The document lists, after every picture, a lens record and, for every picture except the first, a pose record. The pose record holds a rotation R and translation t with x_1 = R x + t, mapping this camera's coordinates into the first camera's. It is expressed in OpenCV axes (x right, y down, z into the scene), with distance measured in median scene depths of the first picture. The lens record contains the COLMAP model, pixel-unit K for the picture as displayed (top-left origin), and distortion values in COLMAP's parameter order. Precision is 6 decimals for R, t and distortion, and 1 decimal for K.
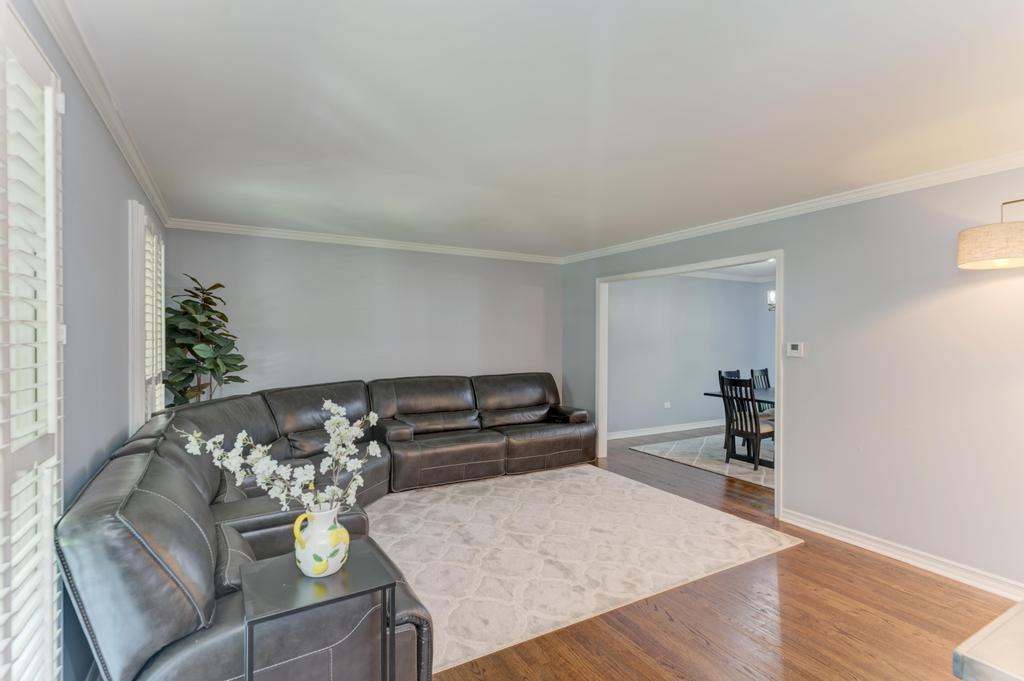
lens RADIAL K [[500.6, 0, 512.0], [0, 500.6, 340.5], [0, 0, 1]] dist [0.002167, 0.000252]
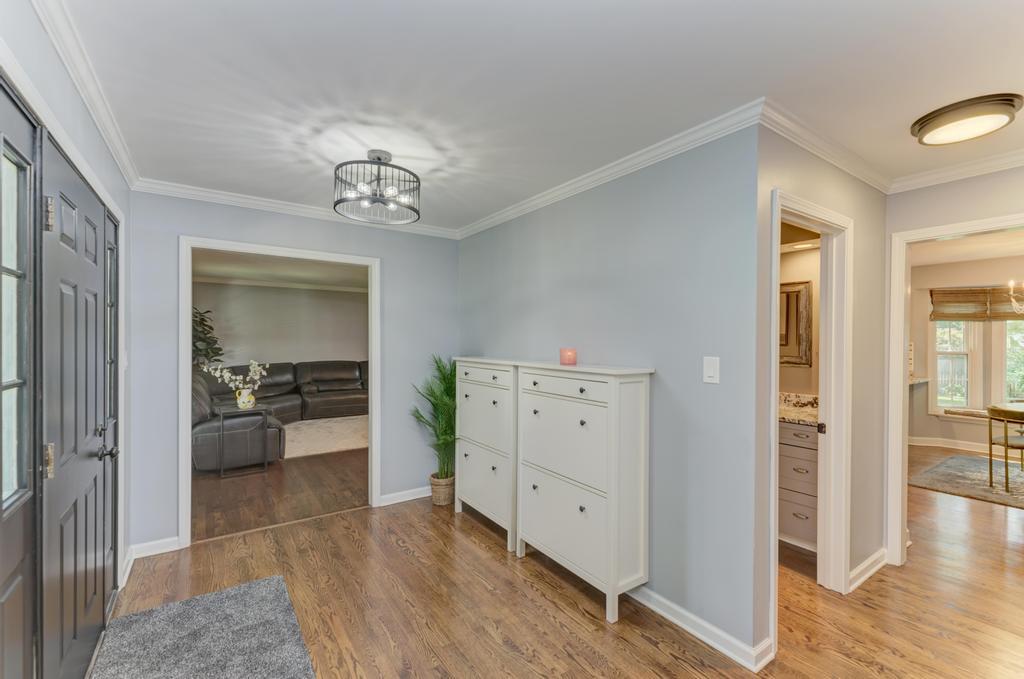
lens RADIAL K [[437.7, 0, 512.0], [0, 437.7, 339.5], [0, 0, 1]] dist [-0.000123, -0.000227]
pose [[0.995987, 0.001528, 0.089488, 0.412570], [-0.000708, 0.999958, -0.009188, 0.011289], [-0.089498, 0.009088, 0.995946, -0.755677]]
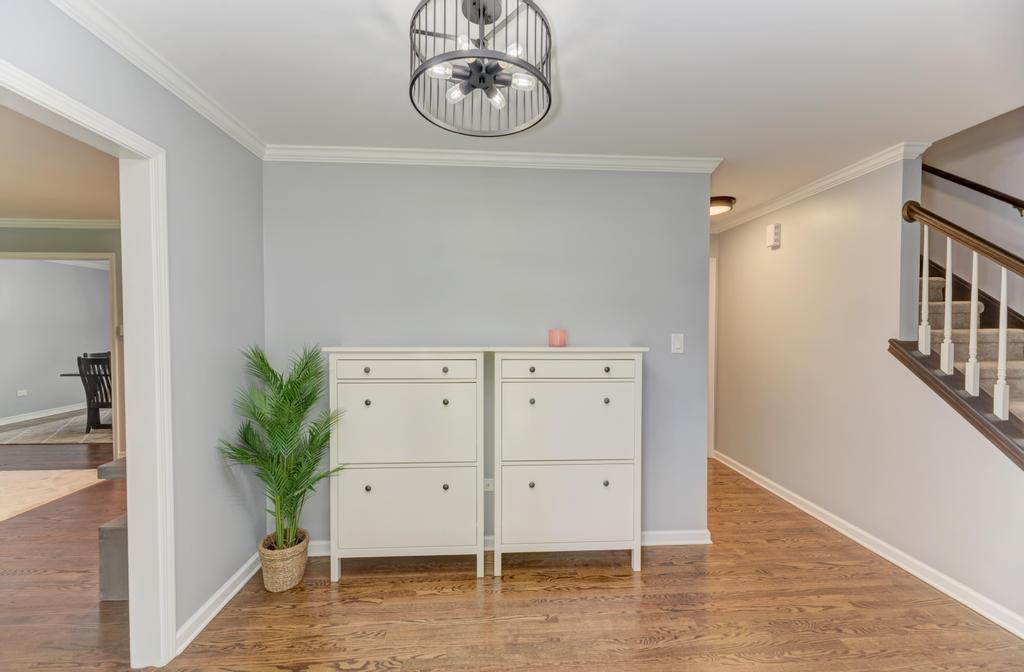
lens RADIAL K [[412.7, 0, 512.0], [0, 412.7, 336.0], [0, 0, 1]] dist [-0.007246, -0.000165]
pose [[0.441017, -0.031626, 0.896941, 0.038365], [0.011352, 0.999496, 0.029660, 0.009921], [-0.897427, -0.002899, 0.441154, -0.357041]]
